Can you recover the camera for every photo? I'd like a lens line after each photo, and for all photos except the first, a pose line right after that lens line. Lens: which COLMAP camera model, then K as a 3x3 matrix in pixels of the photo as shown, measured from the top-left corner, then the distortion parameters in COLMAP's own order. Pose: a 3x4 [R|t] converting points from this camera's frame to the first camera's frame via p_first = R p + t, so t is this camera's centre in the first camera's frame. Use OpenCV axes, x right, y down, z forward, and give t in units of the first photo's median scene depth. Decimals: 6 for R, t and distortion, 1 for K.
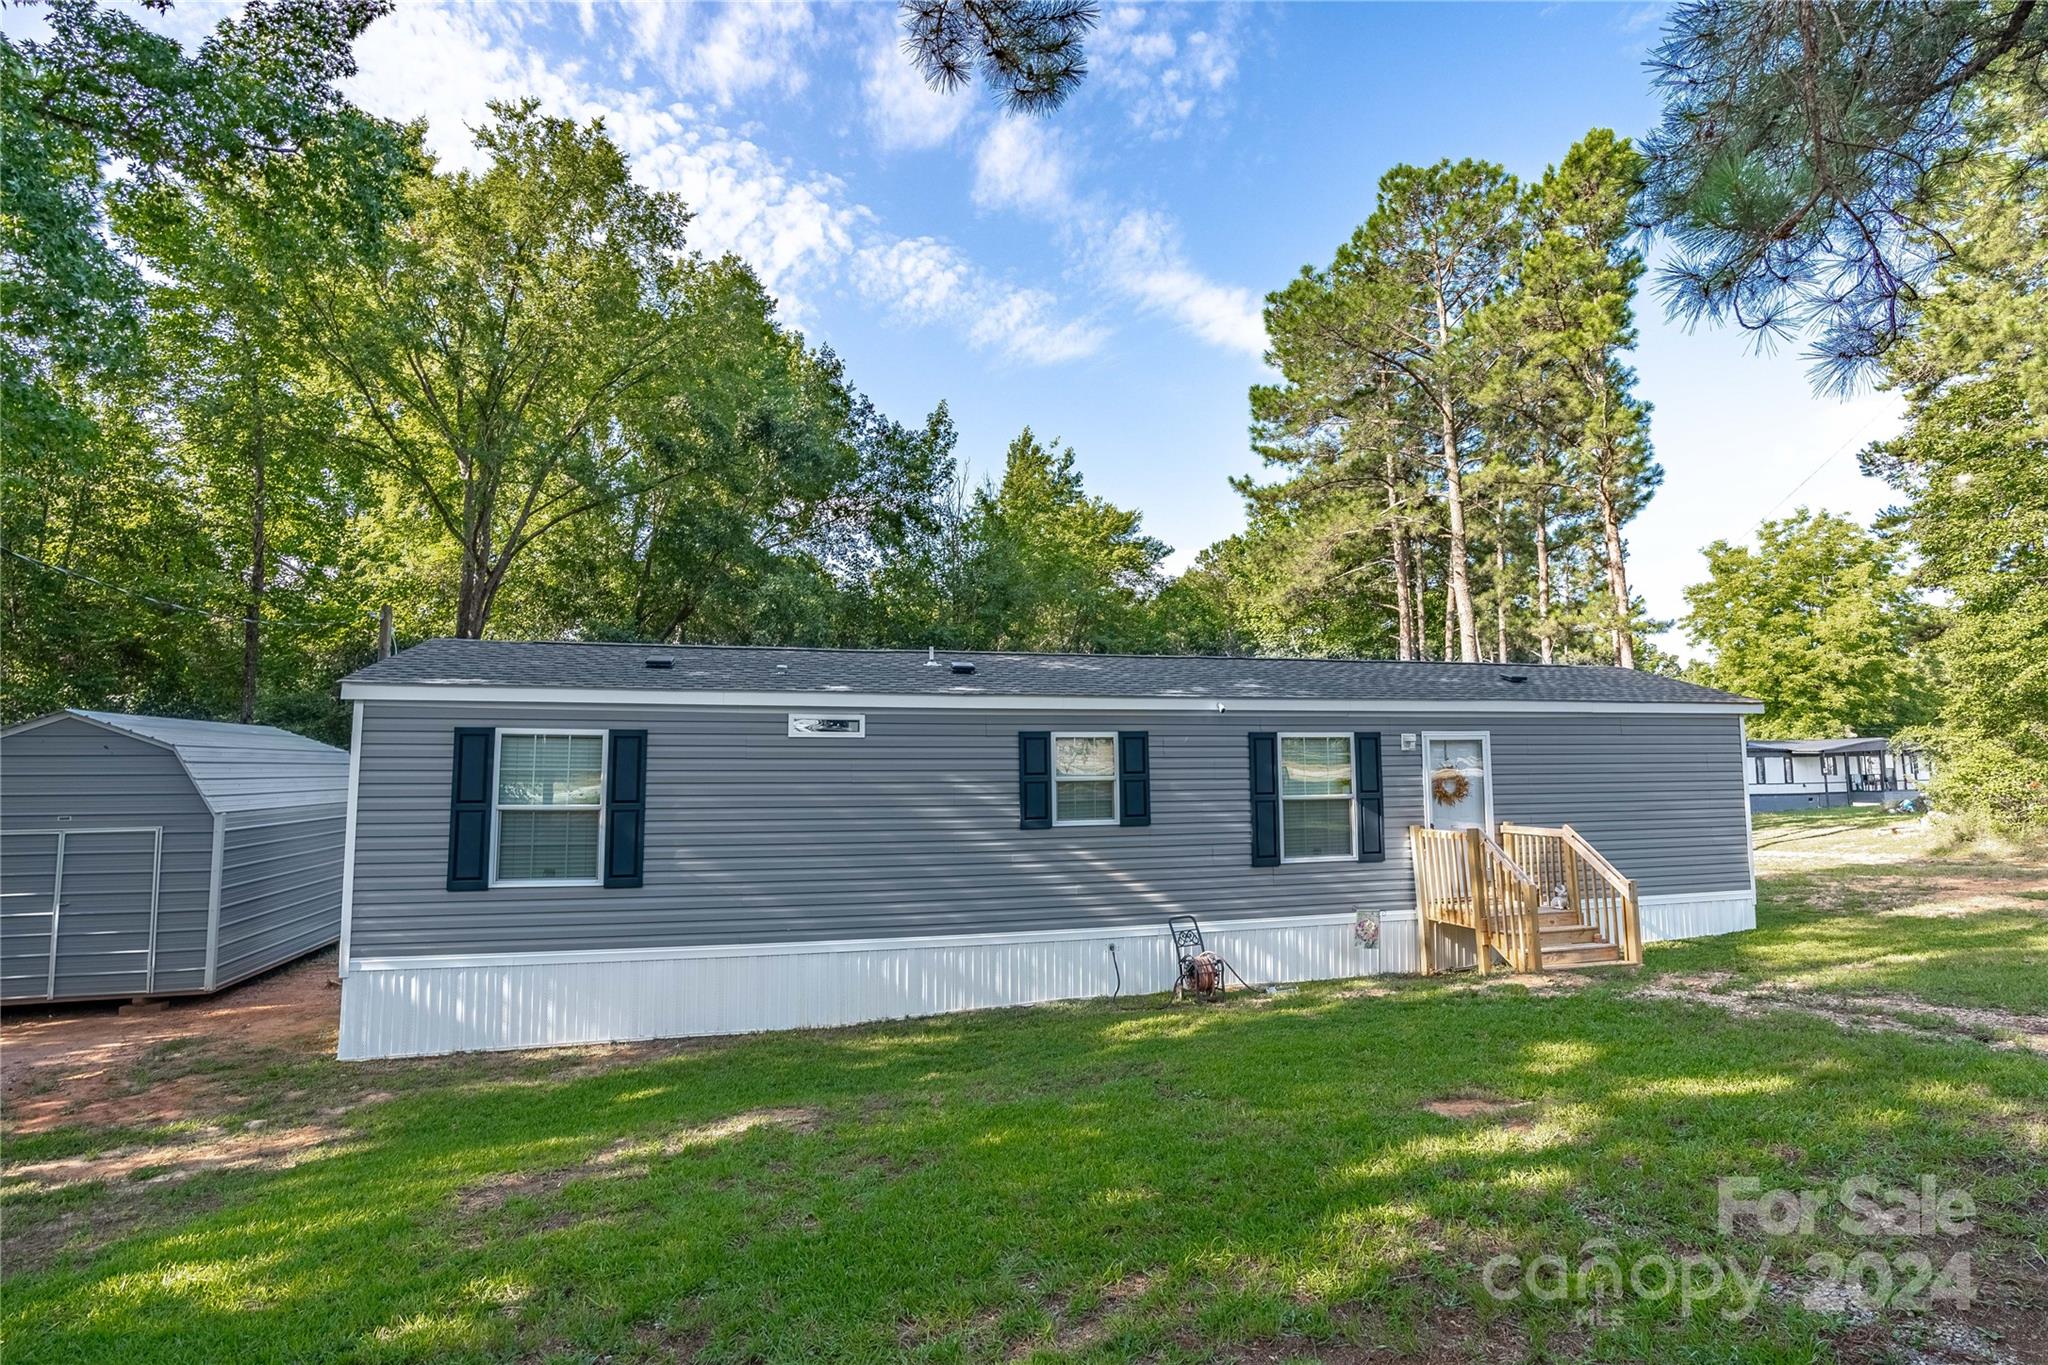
lens RADIAL K [[958.1, 0, 1077.1], [0, 958.1, 677.5], [0, 0, 1]] dist [-0.027530, 0.001076]
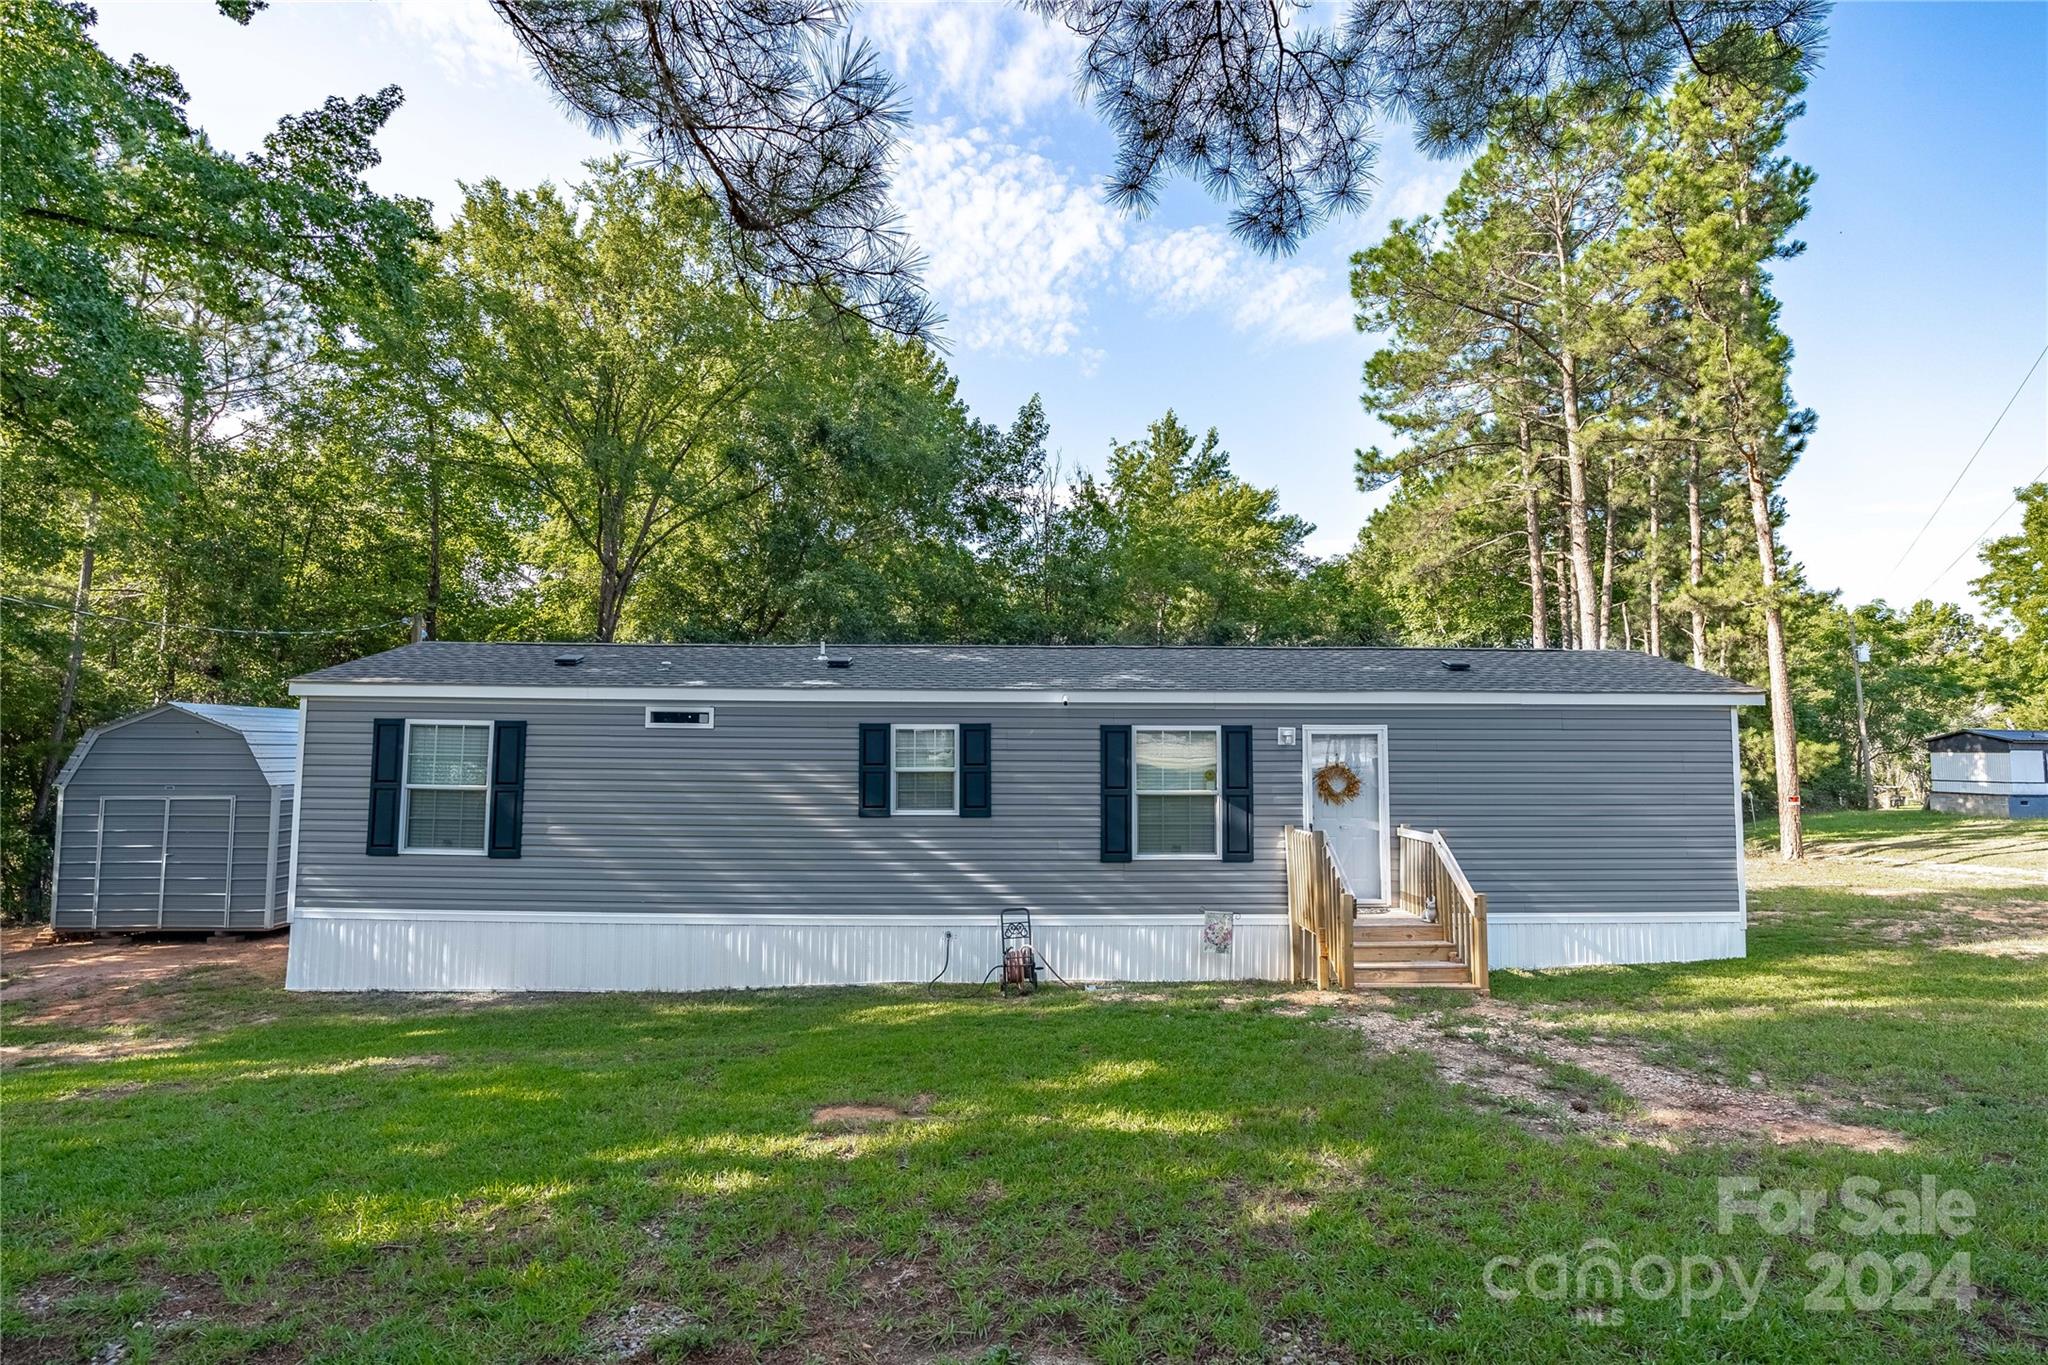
lens RADIAL K [[958.1, 0, 1077.1], [0, 958.1, 677.5], [0, 0, 1]] dist [-0.027530, 0.001076]
pose [[0.972704, -0.005858, -0.231976, 0.385903], [0.010025, 0.999809, 0.016787, -0.008151], [0.231833, -0.018654, 0.972577, 0.040284]]
